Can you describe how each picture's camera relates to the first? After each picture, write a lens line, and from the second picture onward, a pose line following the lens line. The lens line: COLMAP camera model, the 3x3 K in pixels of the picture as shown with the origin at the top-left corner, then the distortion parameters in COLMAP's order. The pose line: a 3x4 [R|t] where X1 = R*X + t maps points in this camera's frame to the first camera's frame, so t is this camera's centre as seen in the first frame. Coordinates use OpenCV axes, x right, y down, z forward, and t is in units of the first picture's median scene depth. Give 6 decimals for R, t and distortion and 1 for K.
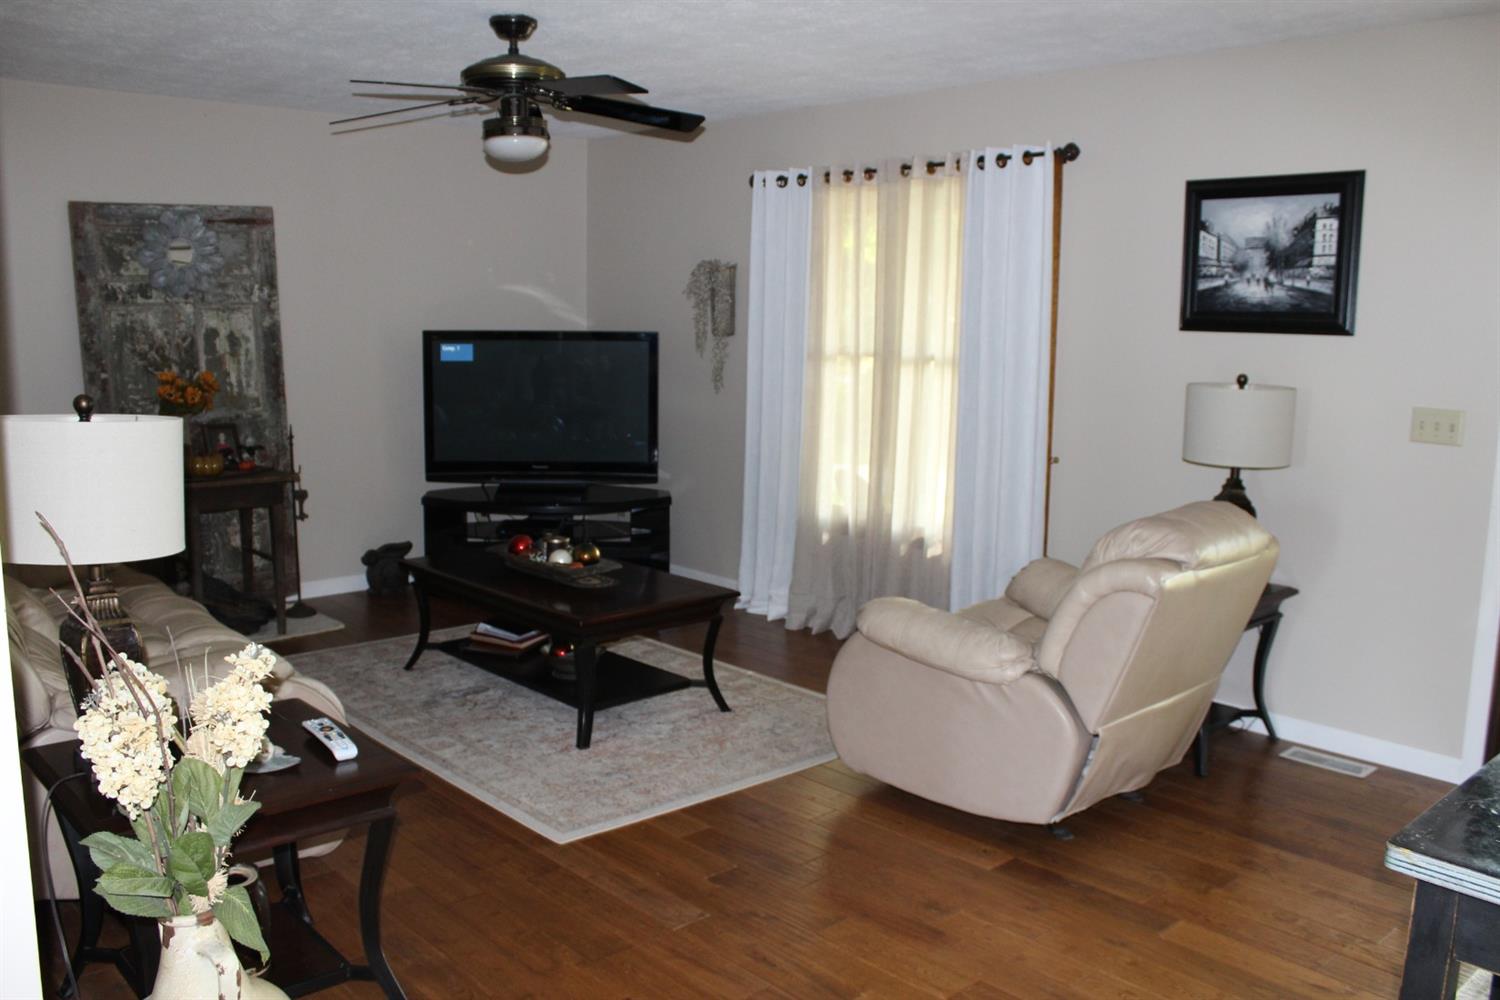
lens RADIAL K [[1249.8, 0, 750.0], [0, 1249.8, 500.0], [0, 0, 1]] dist [-0.175977, 0.157832]
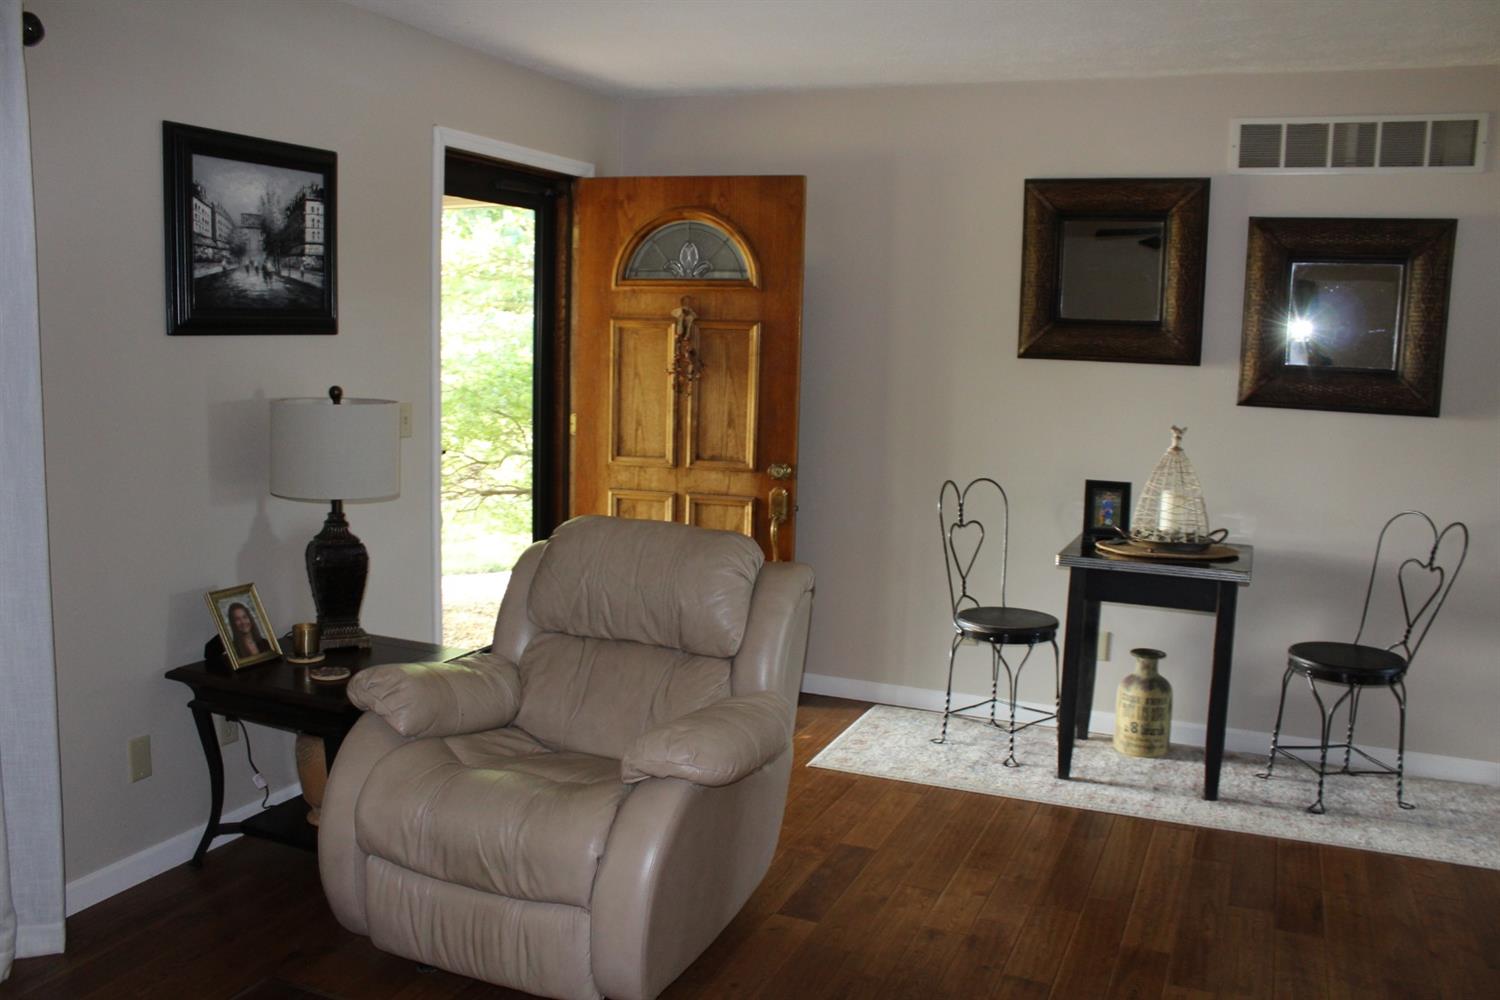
lens RADIAL K [[1249.8, 0, 750.0], [0, 1249.8, 500.0], [0, 0, 1]] dist [-0.175977, 0.157832]
pose [[-0.394526, -0.152493, 0.906143, -0.456070], [0.098643, 0.973406, 0.206761, -0.168116], [-0.913575, 0.170957, -0.368991, 1.036107]]
